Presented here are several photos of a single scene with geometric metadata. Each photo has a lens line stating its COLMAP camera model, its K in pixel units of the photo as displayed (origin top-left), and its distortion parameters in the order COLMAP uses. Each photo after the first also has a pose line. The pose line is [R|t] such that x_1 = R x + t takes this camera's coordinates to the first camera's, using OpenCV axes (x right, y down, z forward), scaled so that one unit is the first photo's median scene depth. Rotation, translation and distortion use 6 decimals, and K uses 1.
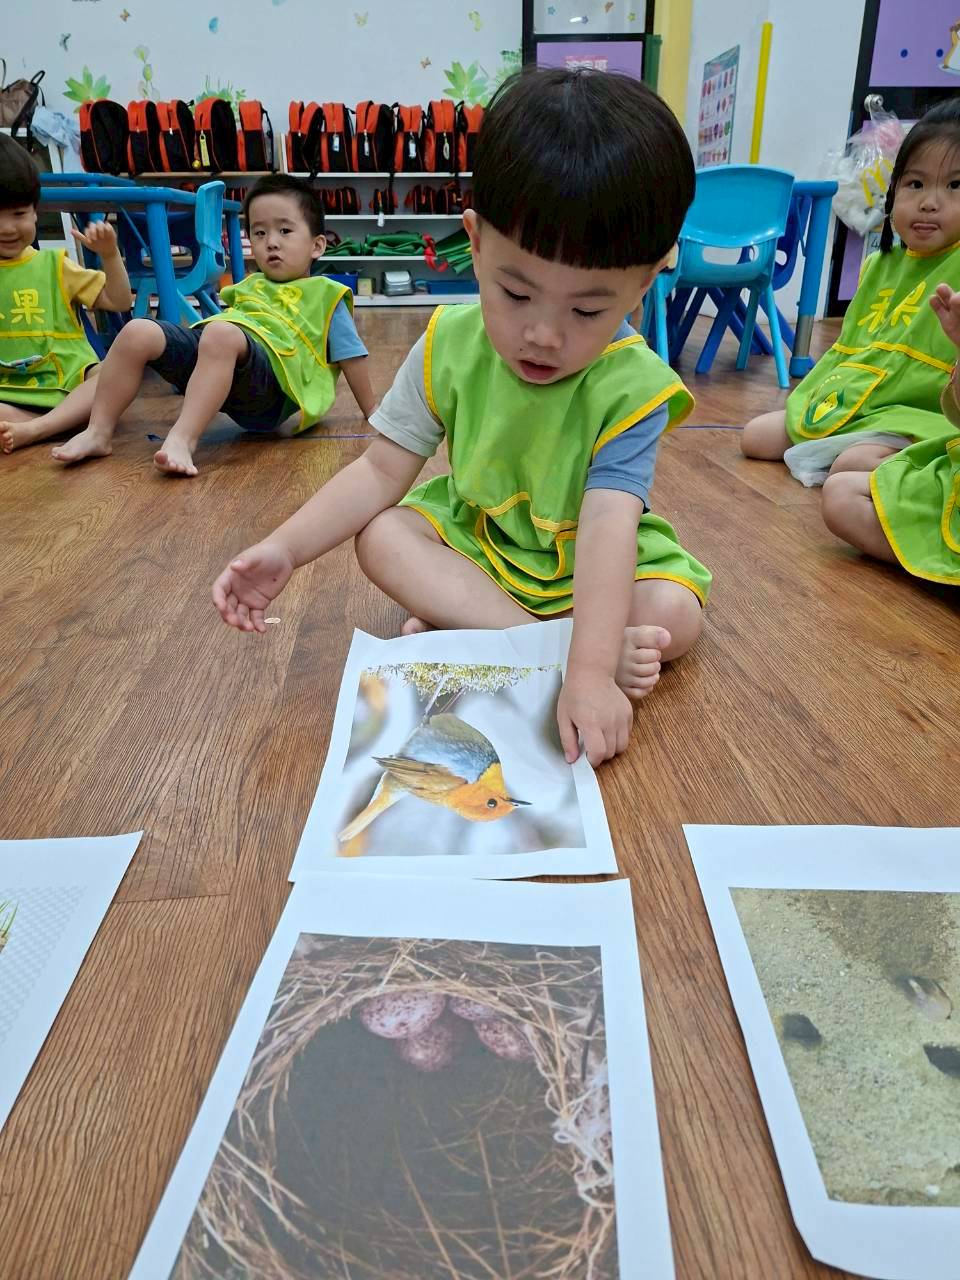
lens RADIAL K [[881.7, 0, 480.0], [0, 881.7, 640.0], [0, 0, 1]] dist [0.008881, -0.002613]
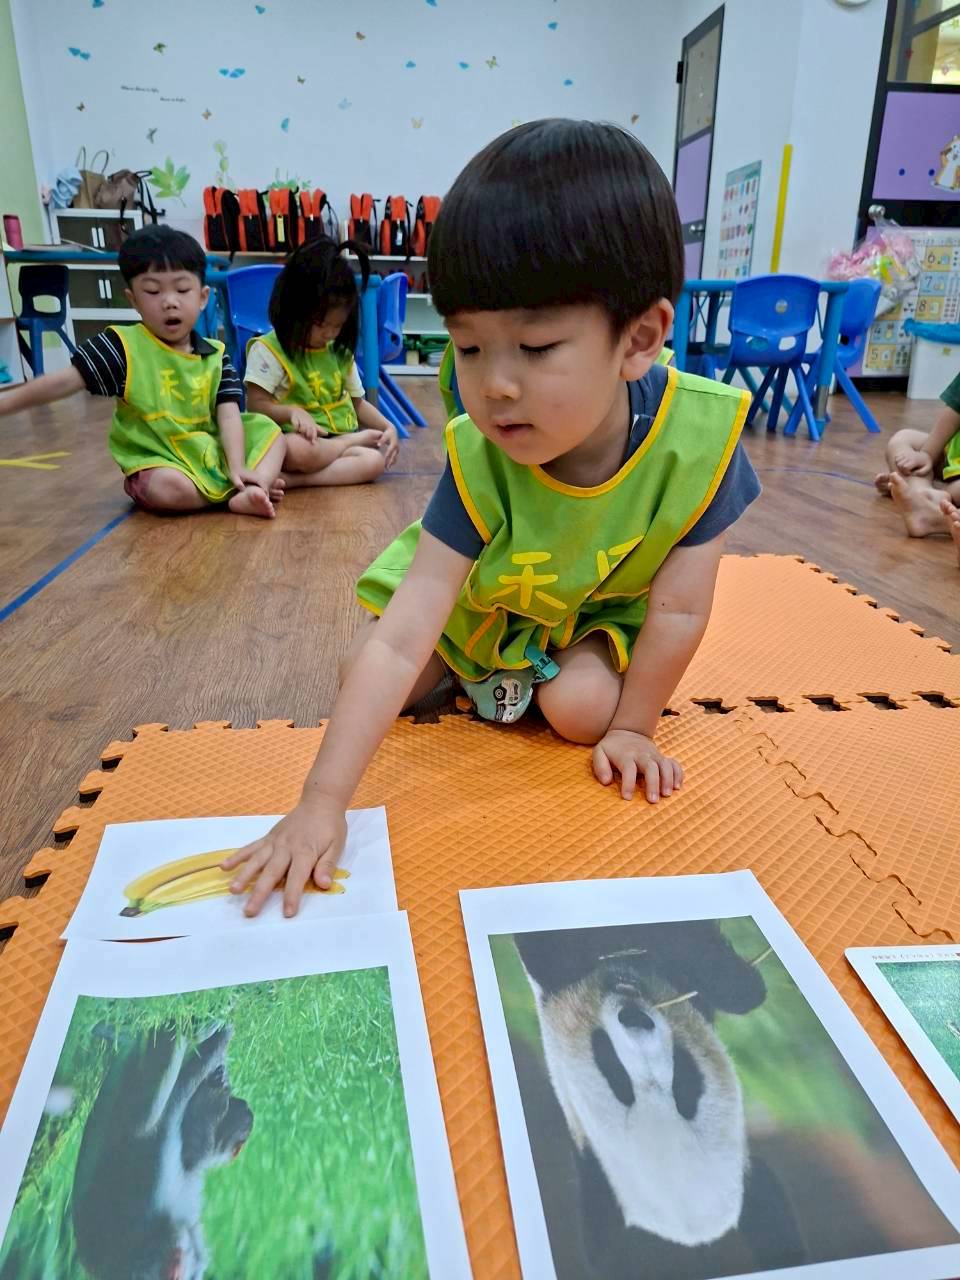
lens RADIAL K [[890.6, 0, 480.3], [0, 890.6, 660.6], [0, 0, 1]] dist [0.010050, -0.001642]
pose [[0.999369, 0.009715, 0.034161, -0.087412], [-0.007831, 0.998465, -0.054834, 0.042082], [-0.034641, 0.054532, 0.997911, -0.099780]]
